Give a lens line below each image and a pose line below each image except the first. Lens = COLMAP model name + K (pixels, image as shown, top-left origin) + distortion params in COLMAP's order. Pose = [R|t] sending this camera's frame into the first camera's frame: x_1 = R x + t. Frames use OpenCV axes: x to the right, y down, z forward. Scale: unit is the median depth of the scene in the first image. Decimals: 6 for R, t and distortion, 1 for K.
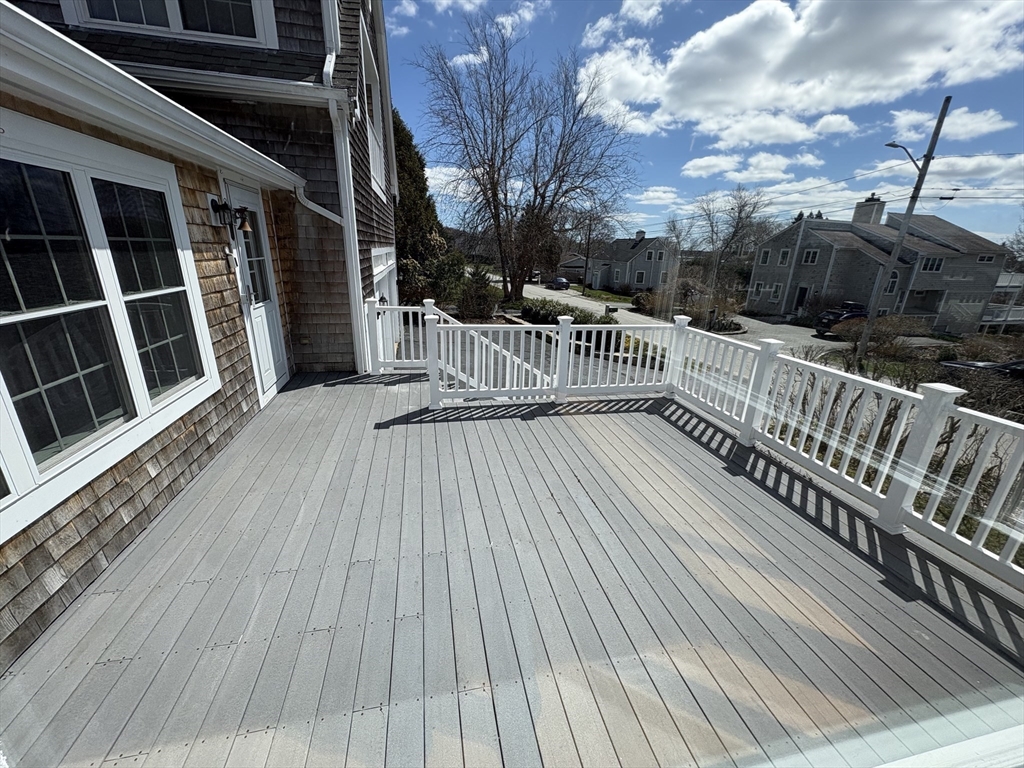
lens RADIAL K [[406.4, 0, 512.0], [0, 406.4, 384.0], [0, 0, 1]] dist [0.001366, 0.000004]
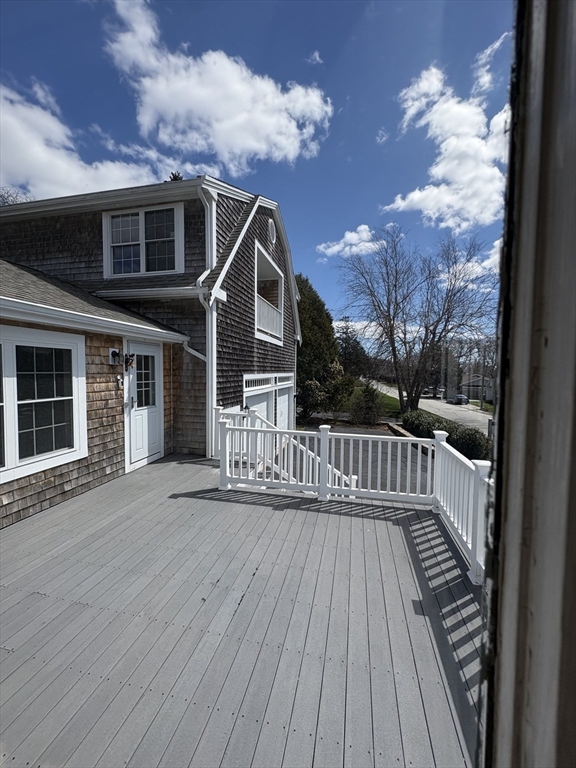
lens RADIAL K [[304.8, 0, 288.0], [0, 304.8, 384.0], [0, 0, 1]] dist [0.001366, 0.000004]
pose [[0.908442, -0.001816, -0.418007, 0.436734], [-0.116378, 0.959355, -0.257087, -0.039280], [0.401484, 0.282195, 0.871307, 0.127762]]
